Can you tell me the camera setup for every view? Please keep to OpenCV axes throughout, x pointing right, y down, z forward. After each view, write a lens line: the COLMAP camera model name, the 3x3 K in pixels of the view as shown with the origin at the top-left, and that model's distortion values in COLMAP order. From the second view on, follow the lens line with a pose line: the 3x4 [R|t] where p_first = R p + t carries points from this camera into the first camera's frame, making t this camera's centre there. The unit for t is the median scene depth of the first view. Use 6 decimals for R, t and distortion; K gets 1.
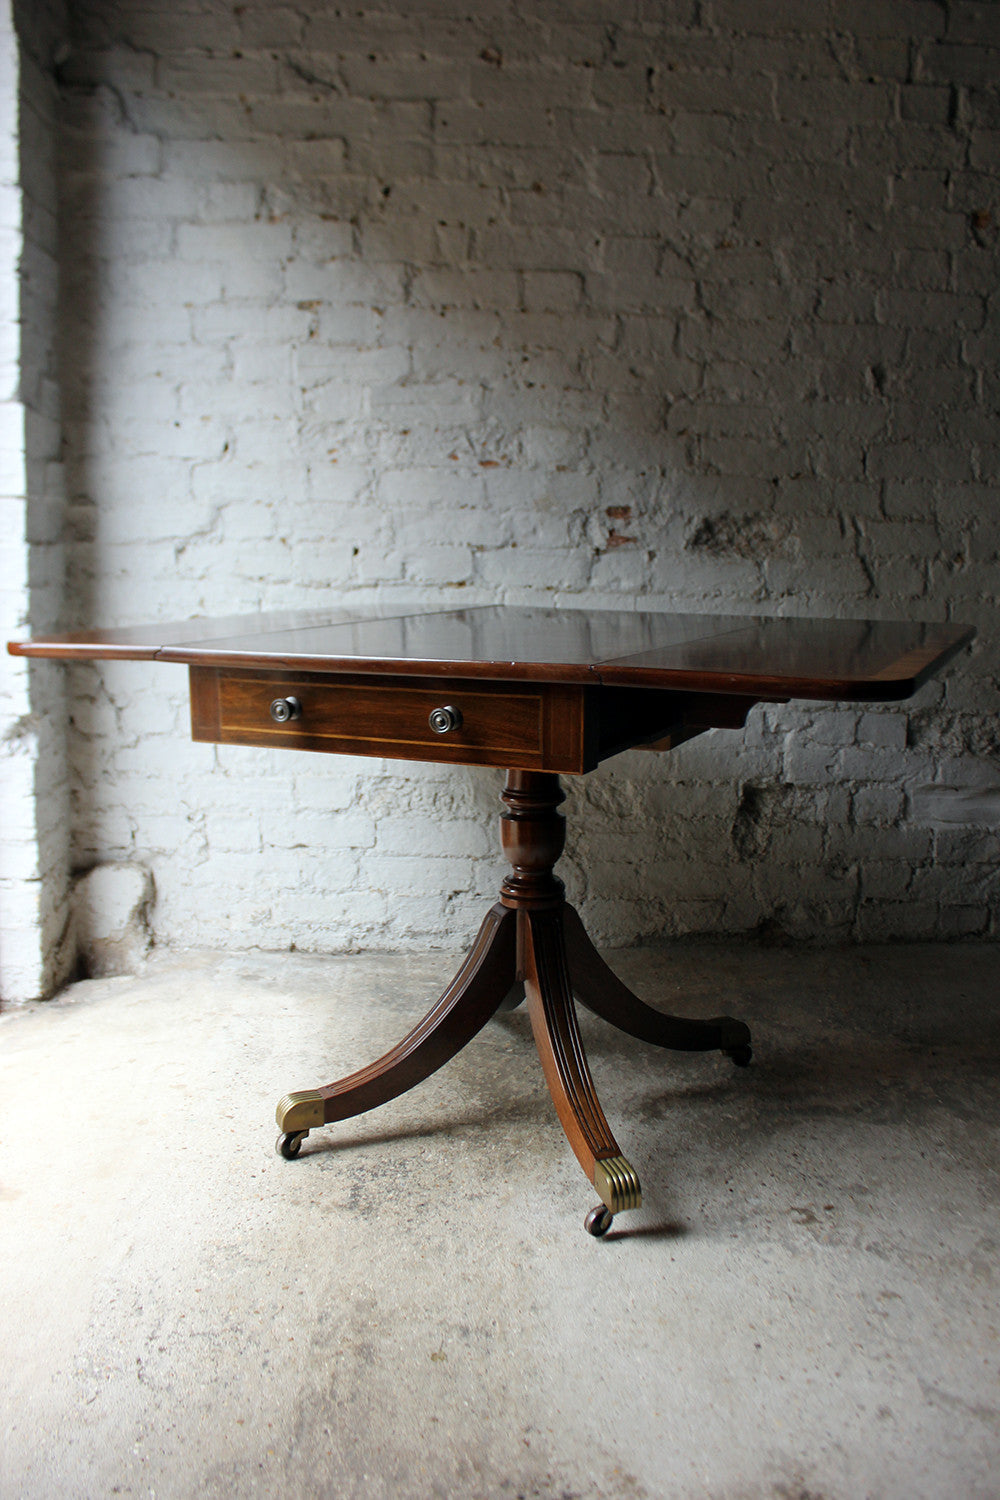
lens RADIAL K [[1210.2, 0, 497.9], [0, 1210.2, 743.1], [0, 0, 1]] dist [-0.151592, 0.118473]
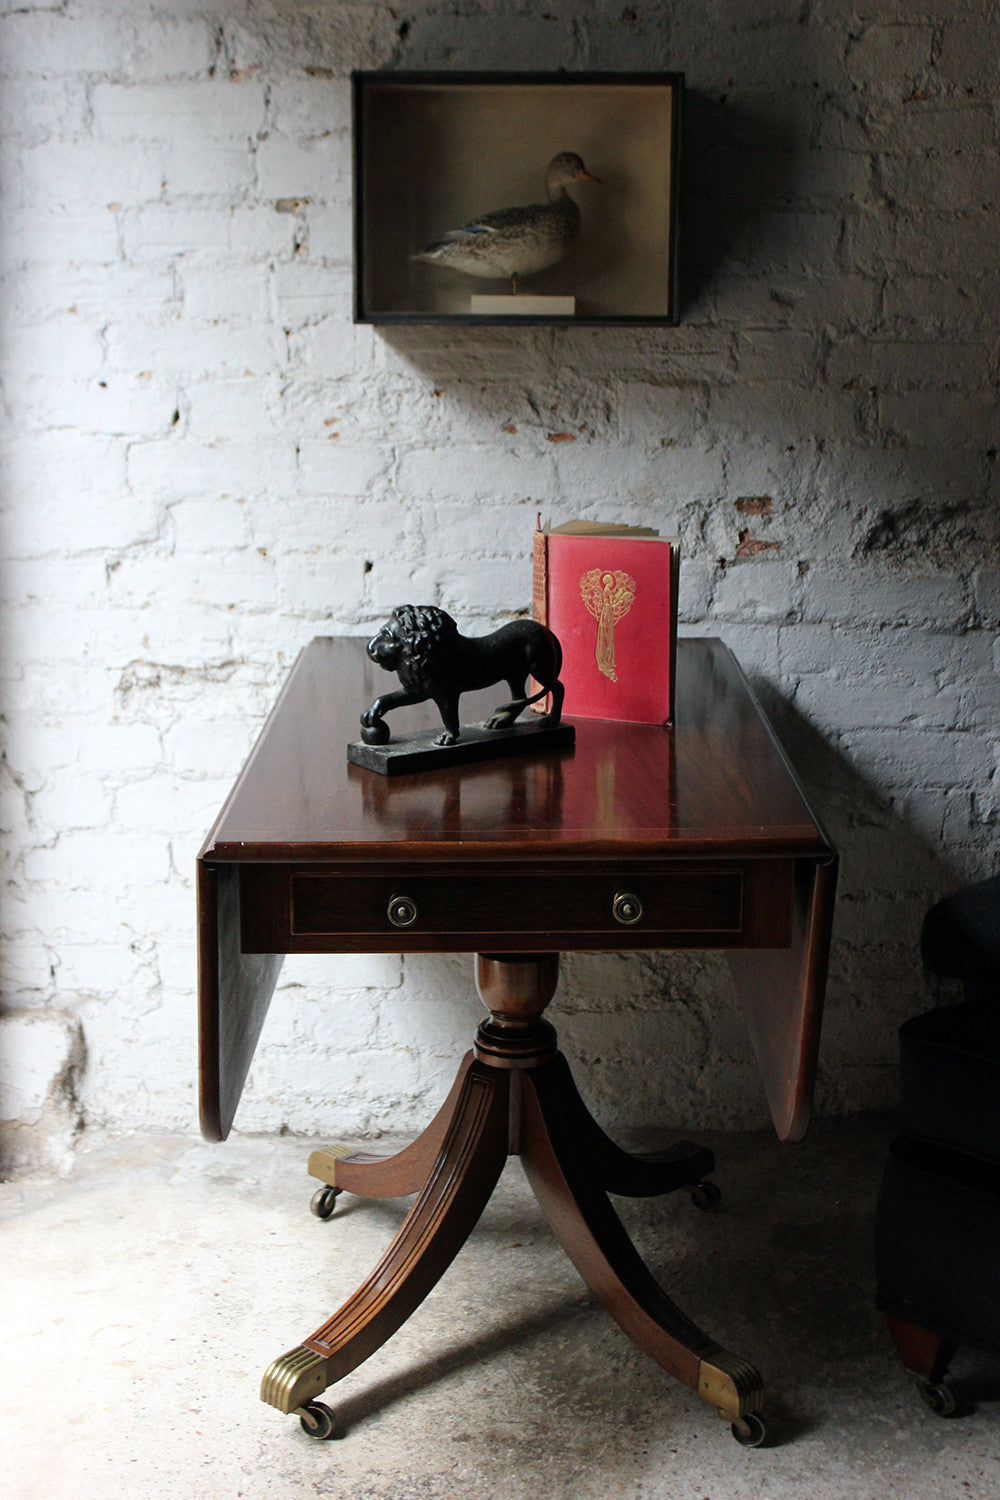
lens RADIAL K [[2050.7, 0, 515.7], [0, 2050.7, 757.1], [0, 0, 1]] dist [-0.034873, 0.000000]
pose [[0.998111, -0.001229, -0.061425, 0.037721], [0.005079, 0.998028, 0.062563, -0.124728], [0.061227, -0.062757, 0.996149, -0.167085]]
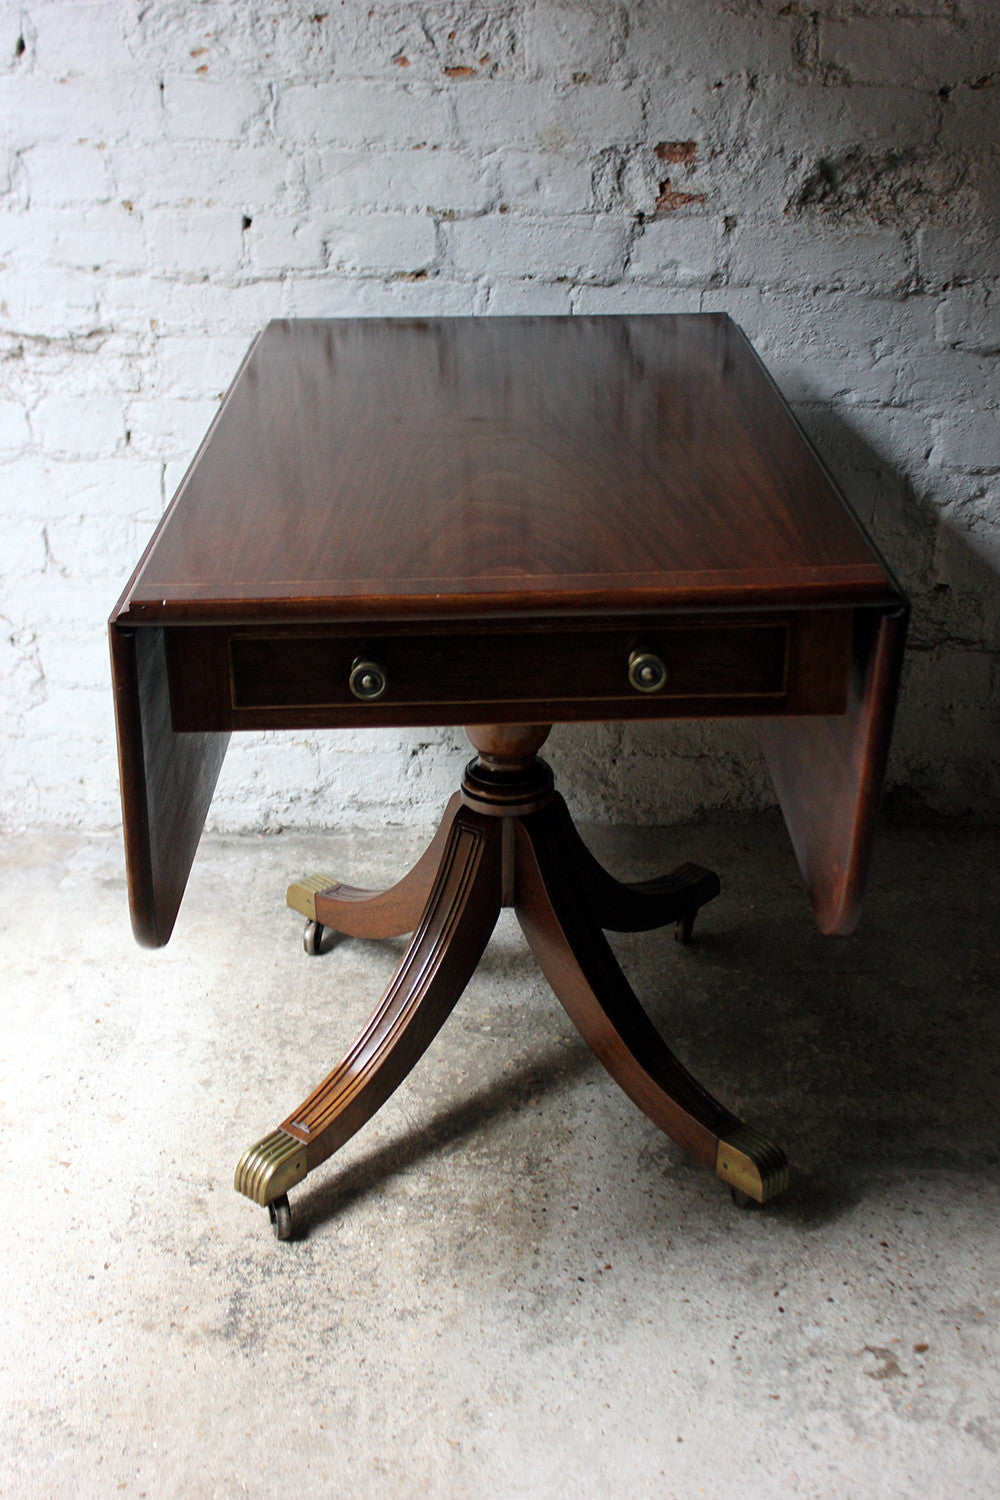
lens RADIAL K [[1829.5, 0, 505.2], [0, 1829.5, 737.2], [0, 0, 1]] dist [-0.044161, 0.000000]
pose [[0.999246, 0.004164, -0.038612, 0.051360], [0.005796, 0.967108, 0.254300, -0.142087], [0.038401, -0.254332, 0.966354, 0.038902]]
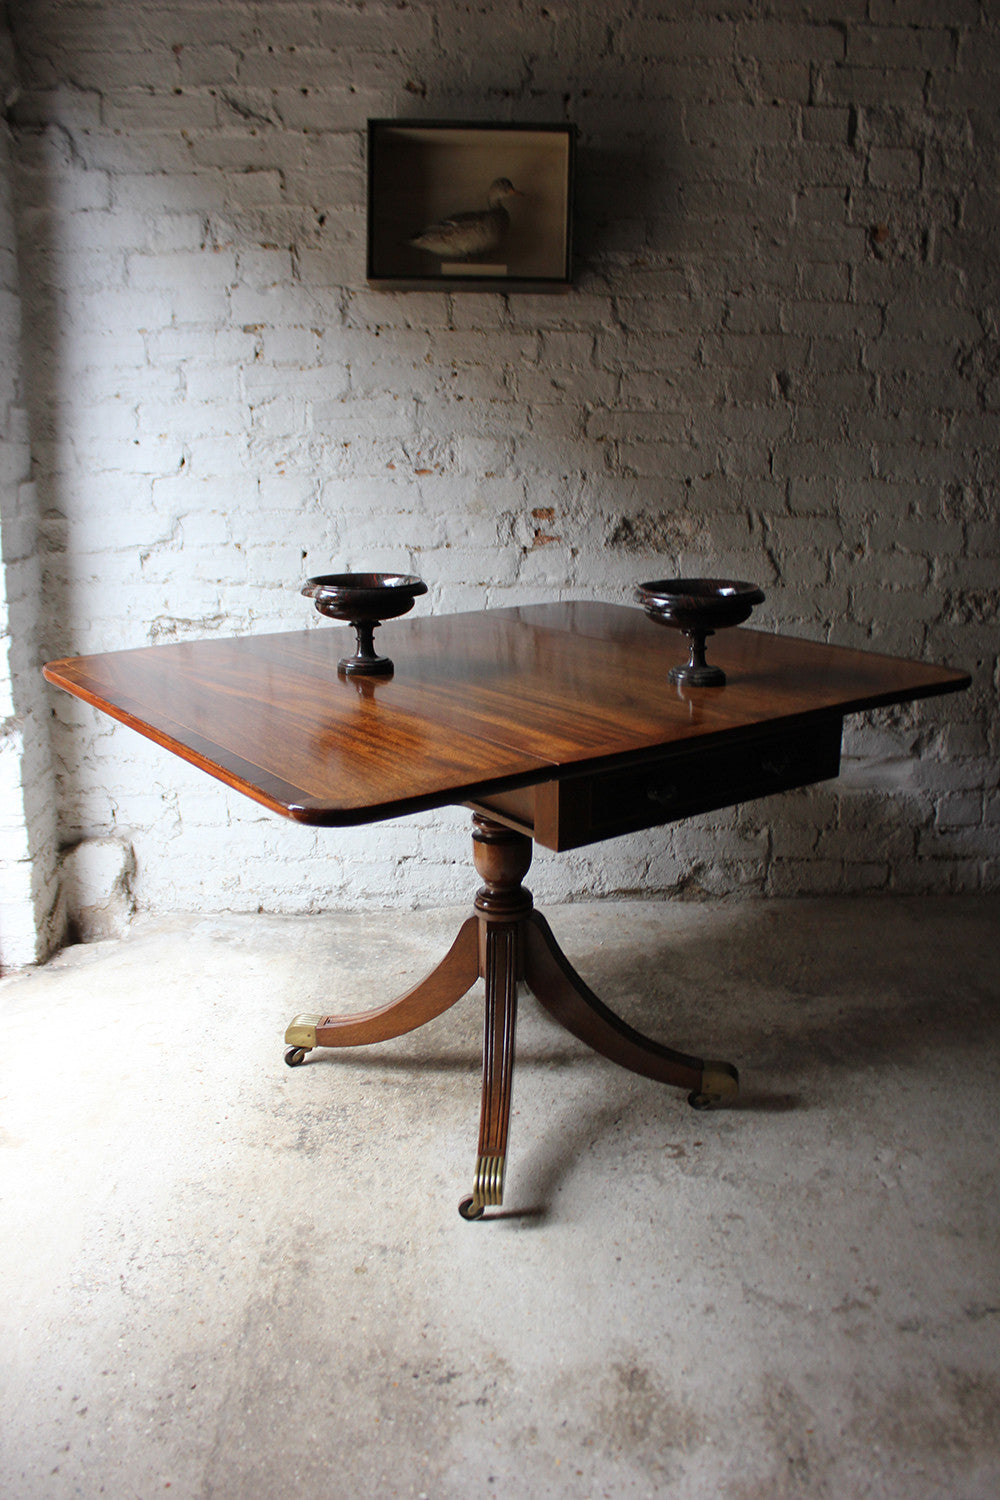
lens RADIAL K [[1210.2, 0, 498.8], [0, 1210.2, 759.4], [0, 0, 1]] dist [-0.151592, 0.118473]
pose [[0.999853, -0.017085, 0.001707, 0.054662], [0.016869, 0.996000, 0.087748, -0.066770], [-0.003199, -0.087707, 0.996141, -0.108591]]
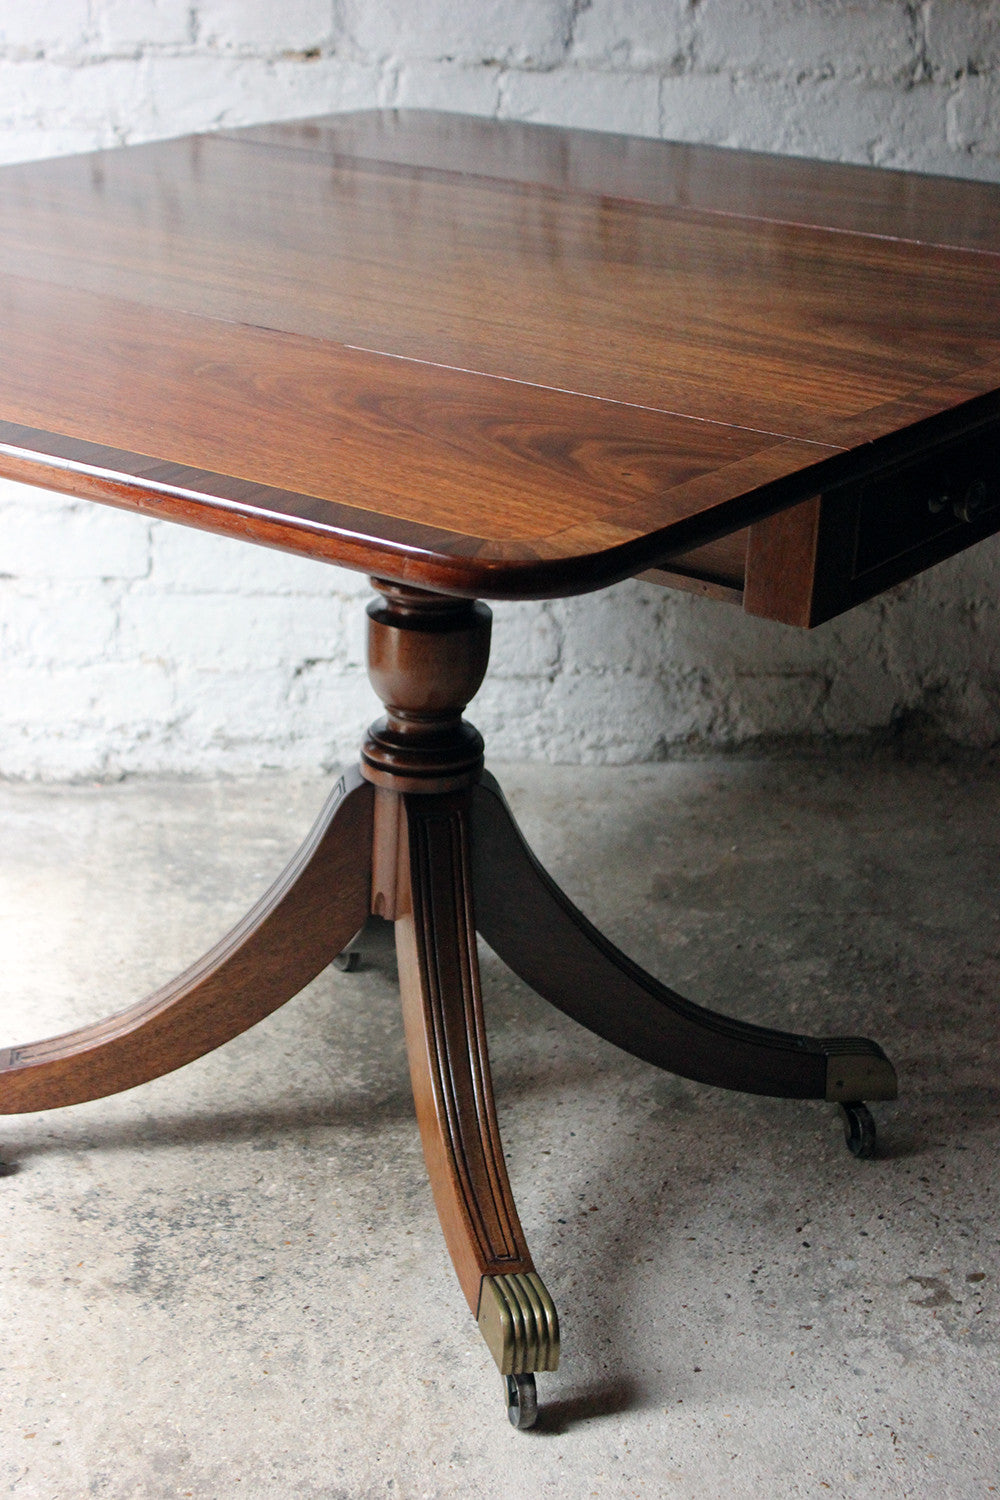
lens RADIAL K [[2654.0, 0, 520.9], [0, 2654.0, 734.6], [0, 0, 1]] dist [0.030075, 0.000000]
pose [[0.998809, -0.008770, 0.048000, 0.000834], [-0.001099, 0.979423, 0.201816, -0.080051], [-0.048782, -0.201628, 0.978247, -0.130113]]
